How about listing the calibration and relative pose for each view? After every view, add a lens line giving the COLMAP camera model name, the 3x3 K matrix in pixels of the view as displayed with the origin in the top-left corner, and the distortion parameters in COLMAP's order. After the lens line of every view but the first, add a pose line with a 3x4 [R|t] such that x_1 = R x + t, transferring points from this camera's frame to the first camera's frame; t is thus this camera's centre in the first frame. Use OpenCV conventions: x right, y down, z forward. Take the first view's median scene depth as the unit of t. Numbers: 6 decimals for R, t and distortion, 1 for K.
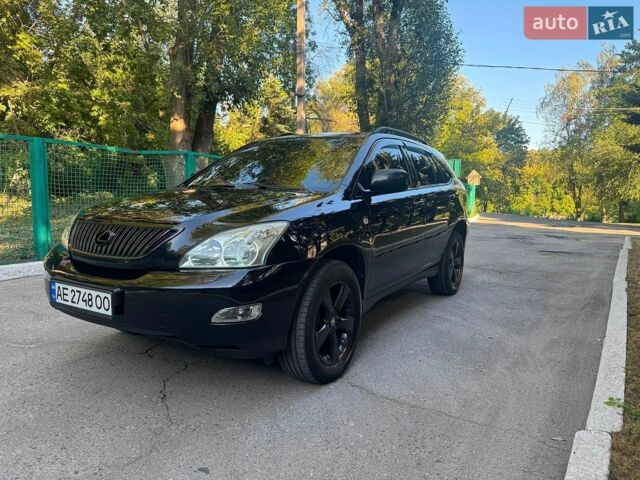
lens RADIAL K [[447.3, 0, 325.2], [0, 447.3, 241.8], [0, 0, 1]] dist [0.034436, -0.047369]
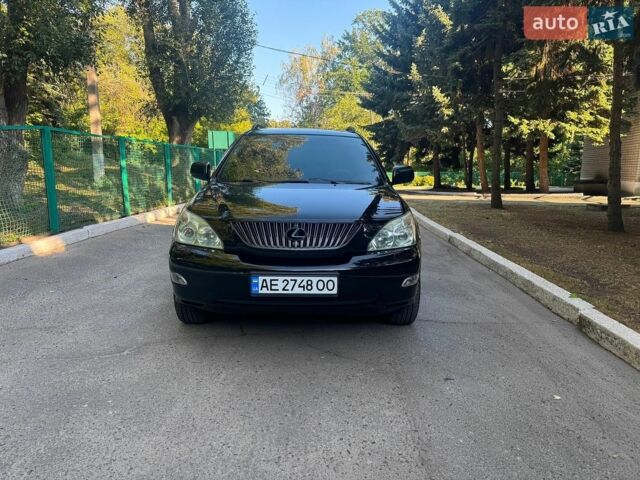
lens RADIAL K [[447.3, 0, 320.9], [0, 447.3, 243.9], [0, 0, 1]] dist [0.034436, -0.047369]
pose [[0.837821, -0.098711, 0.536947, -0.307124], [0.056490, 0.993914, 0.094575, -0.025724], [-0.543015, -0.048905, 0.838298, -0.008337]]
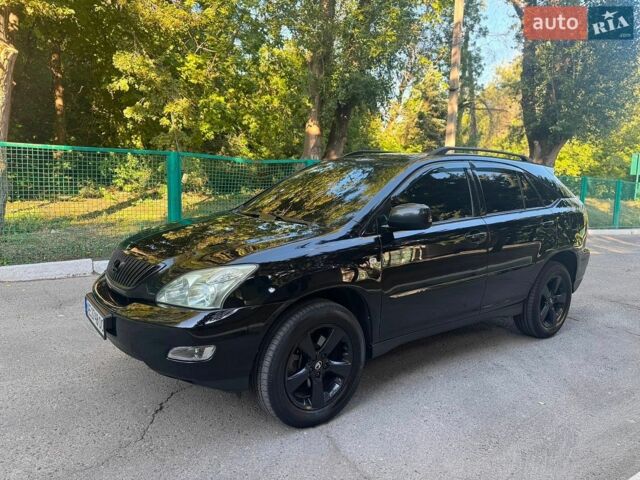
lens RADIAL K [[447.3, 0, 317.6], [0, 447.3, 238.6], [0, 0, 1]] dist [0.034436, -0.047369]
pose [[0.927013, 0.064405, -0.369457, 0.116556], [-0.060404, 0.997923, 0.022402, -0.038208], [0.370133, 0.001550, 0.928978, 0.032857]]
